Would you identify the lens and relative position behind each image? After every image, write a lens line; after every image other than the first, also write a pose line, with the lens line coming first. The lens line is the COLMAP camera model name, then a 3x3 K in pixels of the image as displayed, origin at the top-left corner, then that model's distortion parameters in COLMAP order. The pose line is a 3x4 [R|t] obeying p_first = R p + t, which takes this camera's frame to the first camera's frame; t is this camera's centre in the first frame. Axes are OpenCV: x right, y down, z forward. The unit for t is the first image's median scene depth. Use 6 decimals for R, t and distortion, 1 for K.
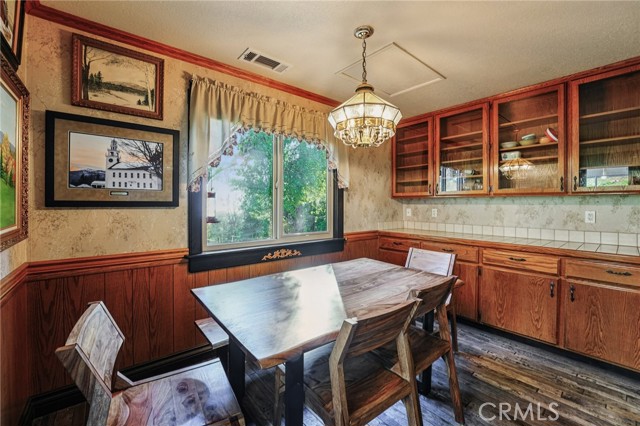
lens RADIAL K [[263.9, 0, 319.5], [0, 263.9, 206.4], [0, 0, 1]] dist [-0.026641, 0.001052]
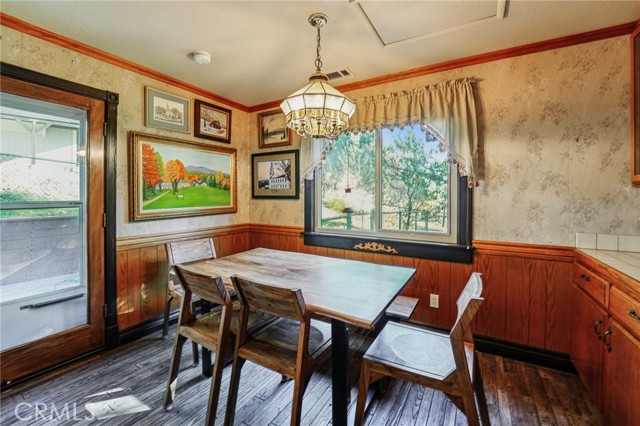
lens RADIAL K [[263.9, 0, 327.1], [0, 263.9, 195.8], [0, 0, 1]] dist [-0.026641, 0.001052]
pose [[0.359918, 0.000684, -0.932984, 1.009129], [-0.009166, 0.999954, -0.002803, -0.015888], [0.932939, 0.009561, 0.359908, 0.641874]]
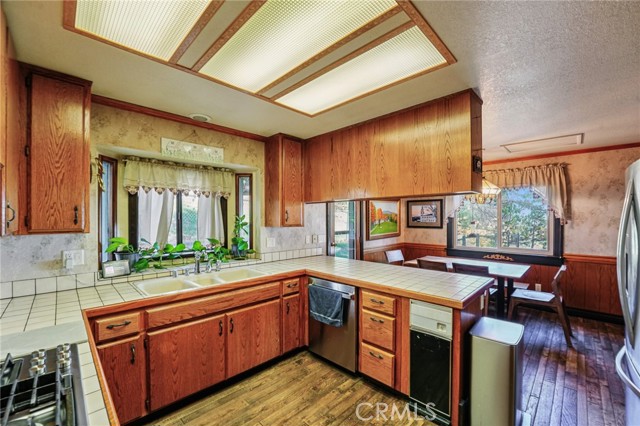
lens RADIAL K [[263.9, 0, 317.4], [0, 263.9, 218.8], [0, 0, 1]] dist [-0.026641, 0.001052]
pose [[0.098673, 0.008652, -0.995082, 2.019586], [-0.001919, 0.999962, 0.008504, -0.120607], [0.995118, 0.001071, 0.098686, -0.507304]]
